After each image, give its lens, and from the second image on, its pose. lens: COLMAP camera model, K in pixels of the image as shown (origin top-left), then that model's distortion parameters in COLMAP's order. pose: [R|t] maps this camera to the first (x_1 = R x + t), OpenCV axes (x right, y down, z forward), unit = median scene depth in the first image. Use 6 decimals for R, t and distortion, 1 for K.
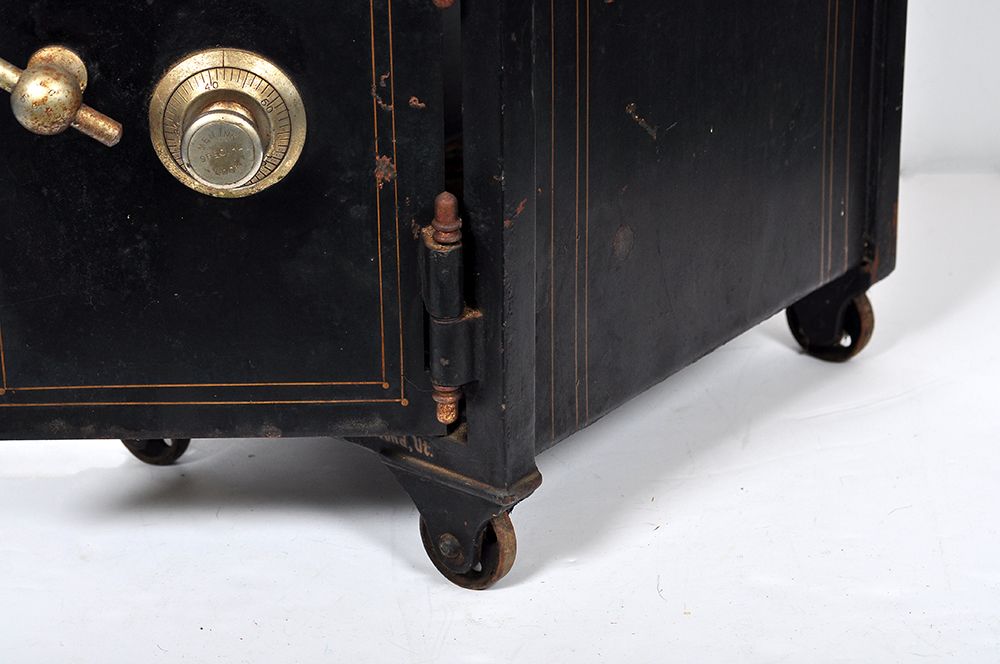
lens RADIAL K [[2666.1, 0, 498.0], [0, 2666.1, 326.7], [0, 0, 1]] dist [0.029040, 0.000000]
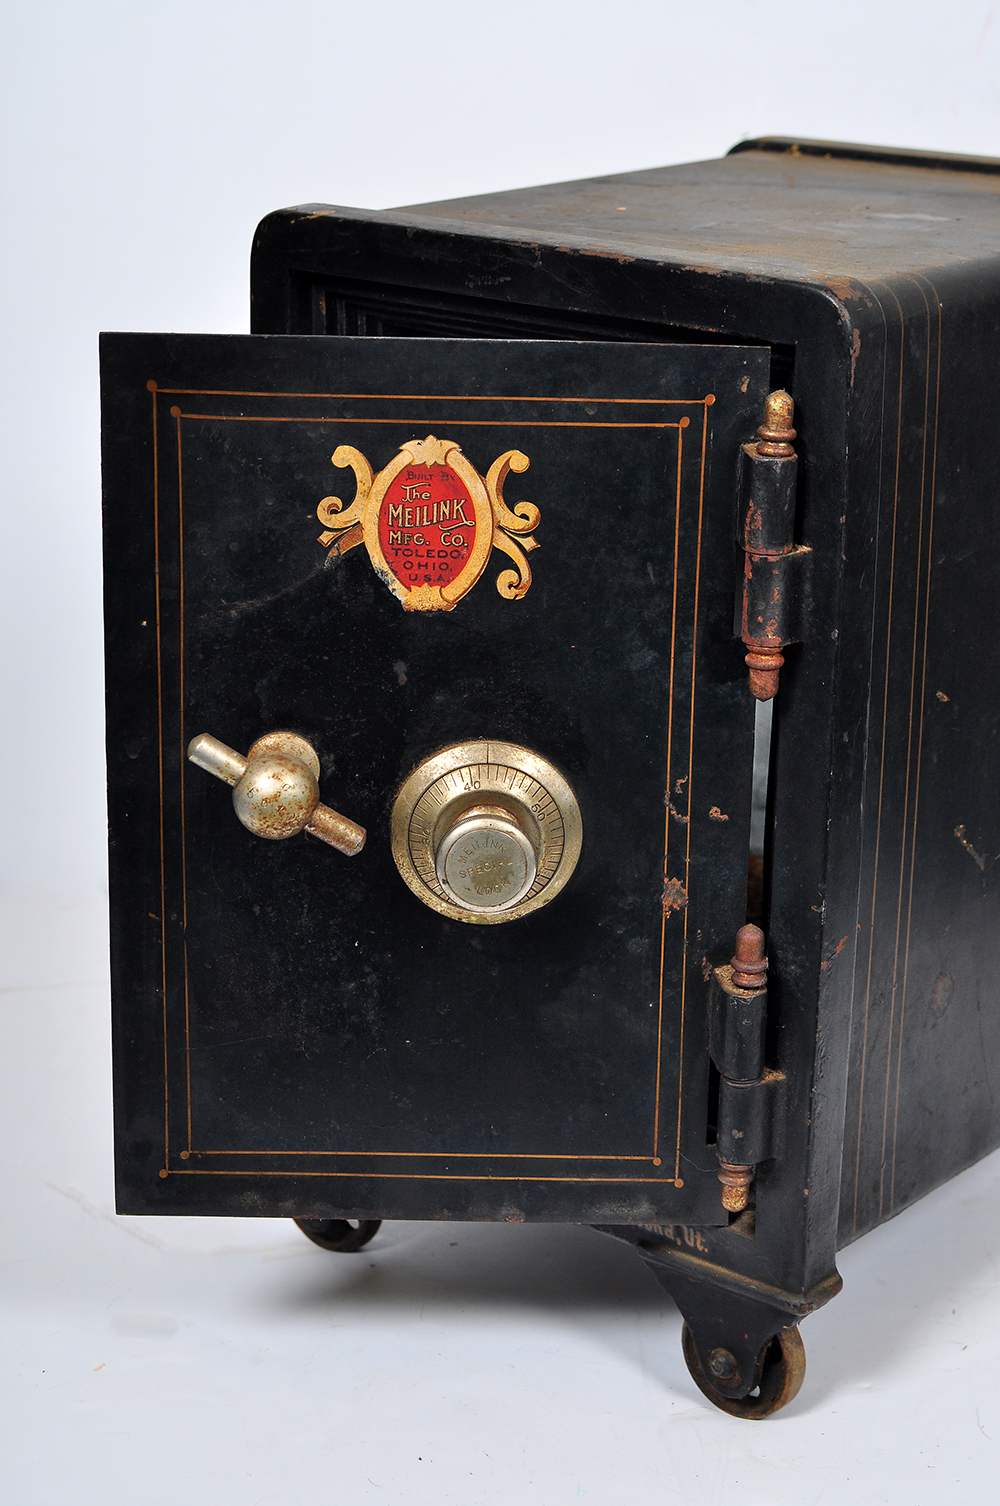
lens RADIAL K [[2966.1, 0, 512.2], [0, 2966.1, 750.6], [0, 0, 1]] dist [-0.048130, 0.000000]
pose [[0.999569, 0.029326, -0.001163, -0.092163], [-0.029258, 0.992570, -0.118101, 0.005898], [-0.002309, 0.118084, 0.993001, 0.093220]]
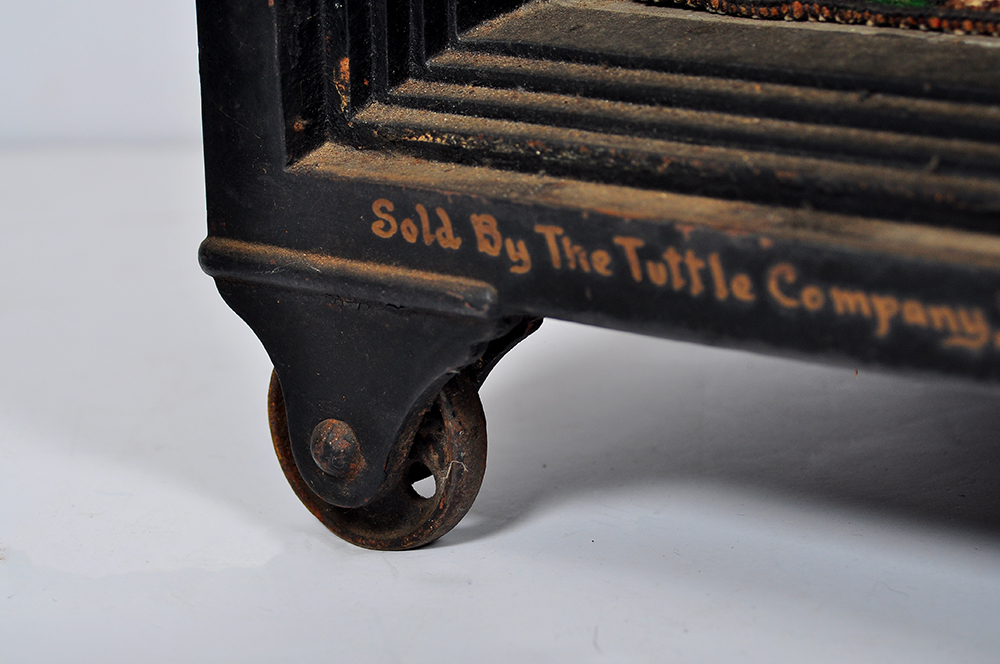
lens RADIAL K [[2666.1, 0, 502.2], [0, 2666.1, 331.9], [0, 0, 1]] dist [0.029040, 0.000000]
pose [[0.999502, -0.024772, 0.019569, -0.140559], [0.027287, 0.989642, -0.140942, 0.090070], [-0.015875, 0.141406, 0.989824, 0.711651]]
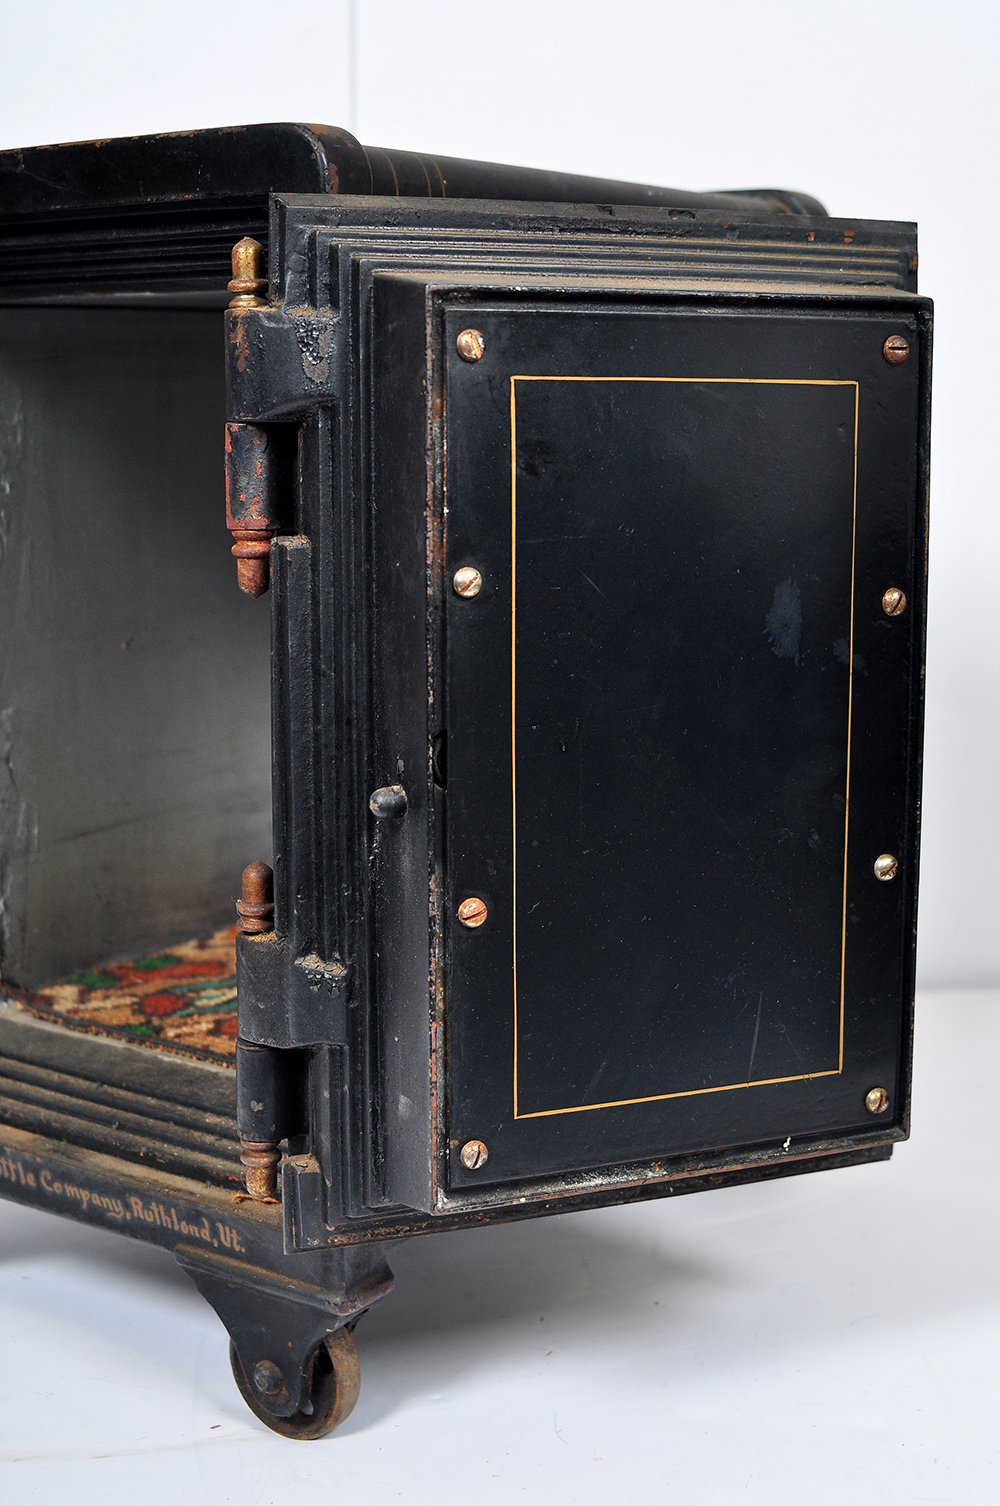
lens RADIAL K [[2116.8, 0, 493.3], [0, 2116.8, 762.3], [0, 0, 1]] dist [-0.151503, 0.000000]
pose [[0.998467, -0.000354, 0.055349, 0.012370], [0.014174, 0.968270, -0.249505, 0.066631], [-0.053505, 0.249907, 0.966790, 0.433619]]
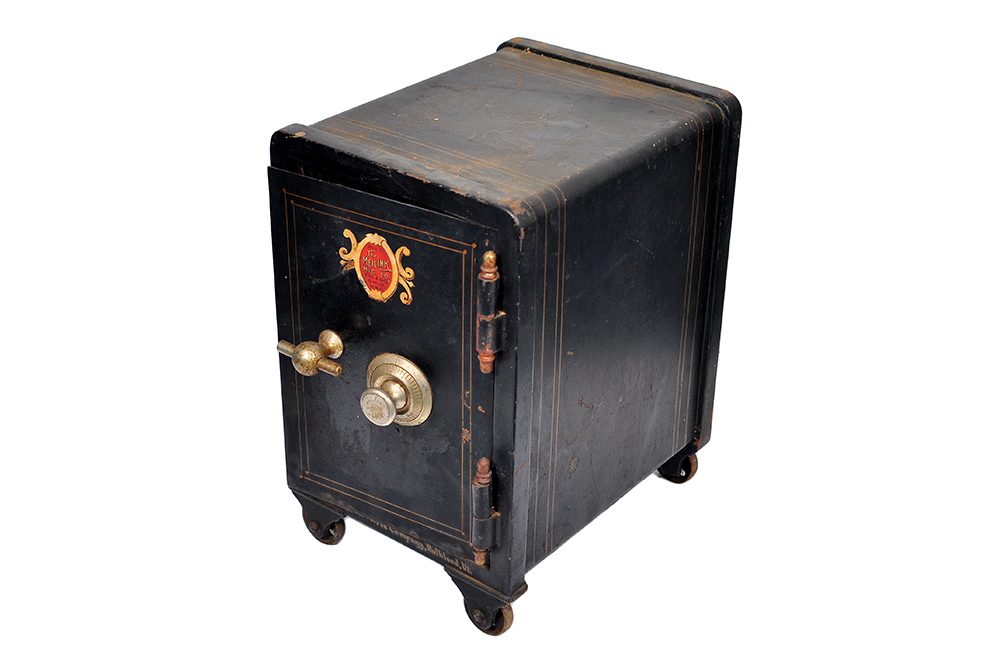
lens RADIAL K [[1405.6, 0, 496.6], [0, 1405.6, 330.0], [0, 0, 1]] dist [-0.151503, 0.000000]
pose [[0.999560, 0.026851, 0.012591, -0.025324], [-0.027739, 0.996672, 0.076647, -0.218336], [-0.010491, -0.076963, 0.996979, -0.001956]]
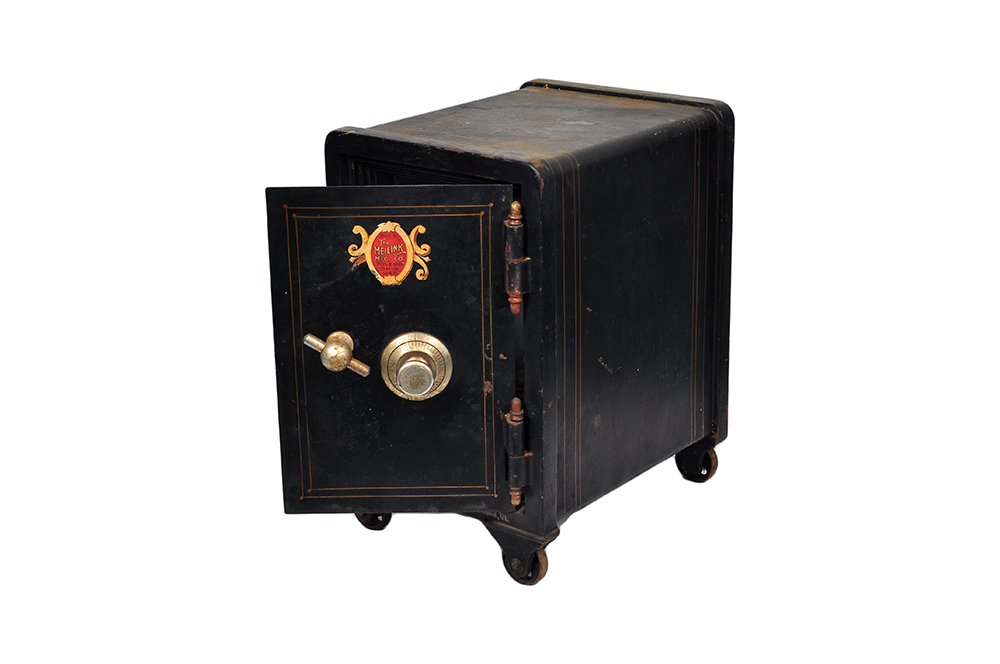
lens RADIAL K [[1578.3, 0, 516.4], [0, 1578.3, 341.3], [0, 0, 1]] dist [-0.095416, 0.000000]
pose [[0.999998, -0.001388, -0.001600, -0.017050], [0.001228, 0.995361, -0.096202, 0.027757], [0.001726, 0.096200, 0.995361, -0.289067]]
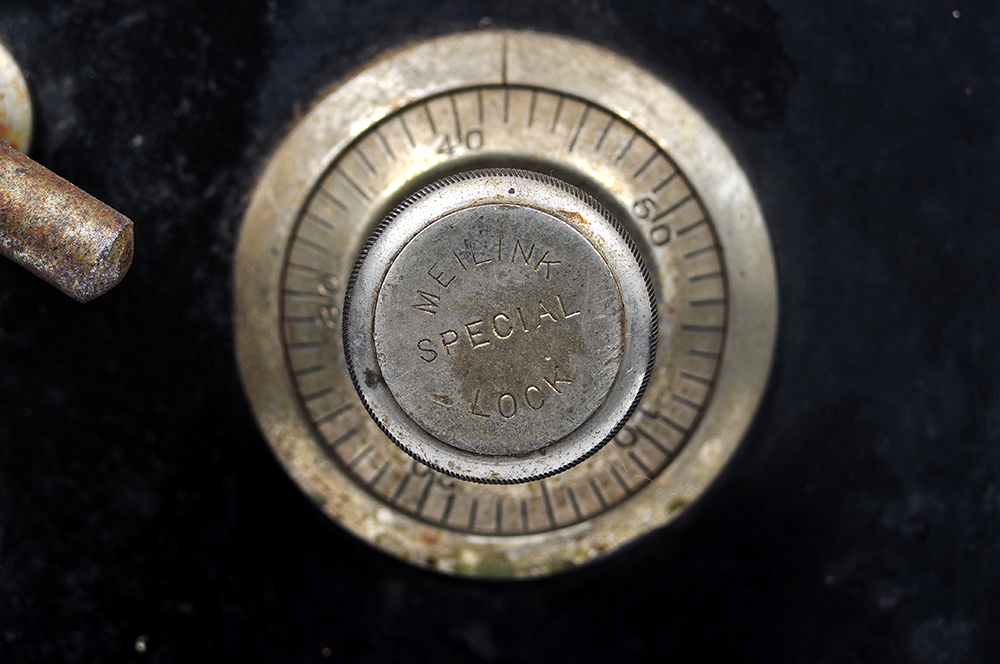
lens RADIAL K [[2453.8, 0, 496.3], [0, 2453.8, 324.3], [0, 0, 1]] dist [-0.028535, 0.000000]
pose [[0.999289, 0.016427, -0.033923, -0.092206], [-0.027203, 0.937312, -0.347427, 0.017680], [0.026089, 0.348103, 0.937093, 0.744752]]
